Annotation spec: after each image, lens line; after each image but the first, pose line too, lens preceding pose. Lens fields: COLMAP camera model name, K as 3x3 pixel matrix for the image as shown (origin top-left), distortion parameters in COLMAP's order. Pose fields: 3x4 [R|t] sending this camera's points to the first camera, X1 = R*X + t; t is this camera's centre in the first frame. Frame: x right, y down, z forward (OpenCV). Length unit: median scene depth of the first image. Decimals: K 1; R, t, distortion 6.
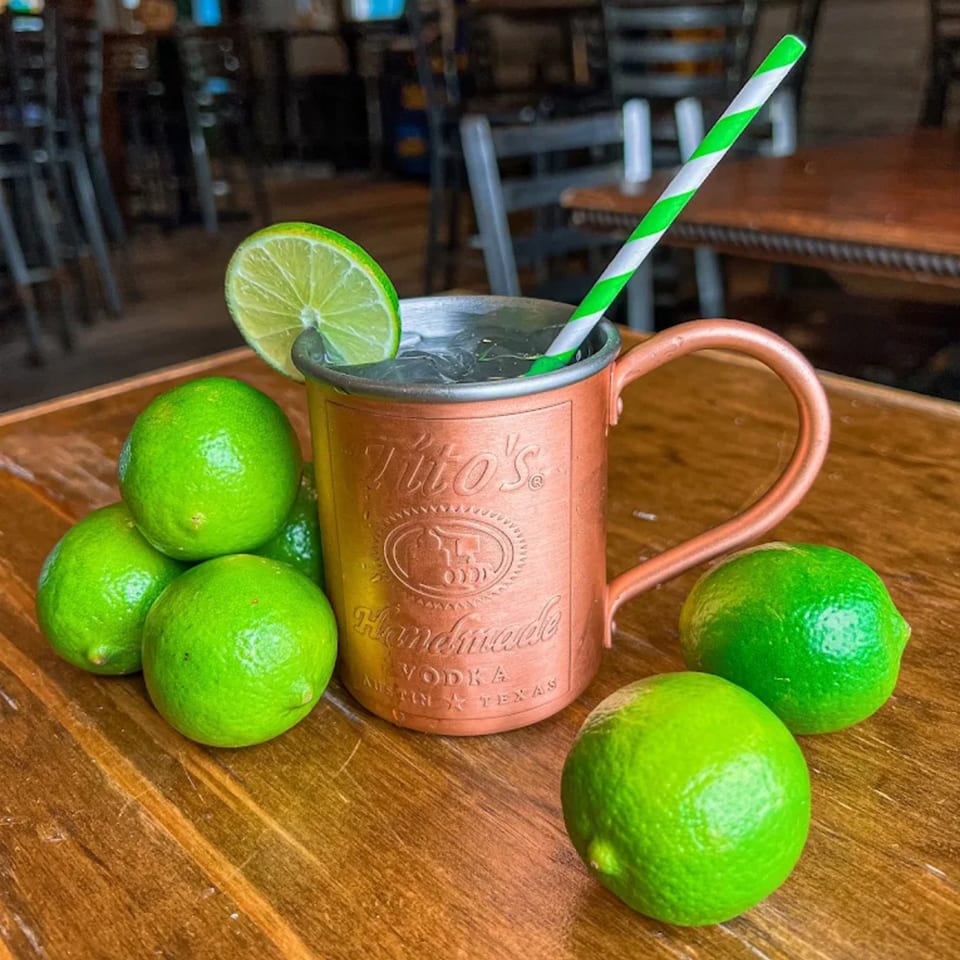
lens RADIAL K [[1102.8, 0, 480.0], [0, 1102.8, 480.0], [0, 0, 1]] dist [0.079340, -0.212016]
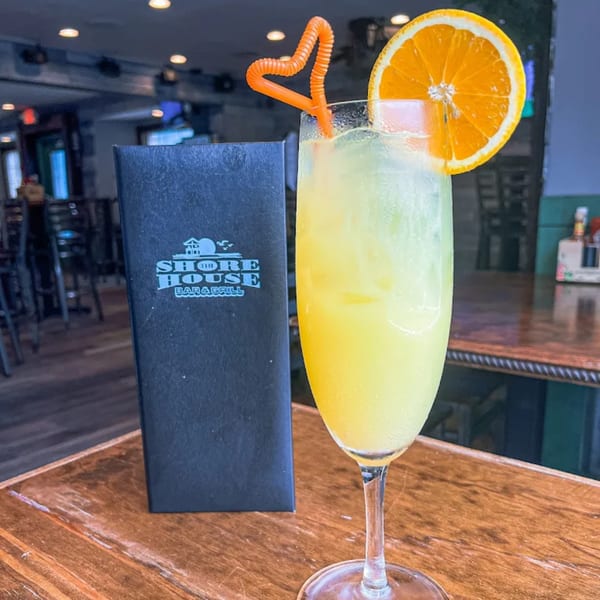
lens RADIAL K [[689.2, 0, 300.0], [0, 689.2, 300.0], [0, 0, 1]] dist [0.079340, -0.212016]
pose [[0.994320, -0.022045, 0.104125, -0.066132], [0.045507, 0.972439, -0.228675, -0.065111], [-0.096214, 0.232114, 0.967918, -0.369910]]
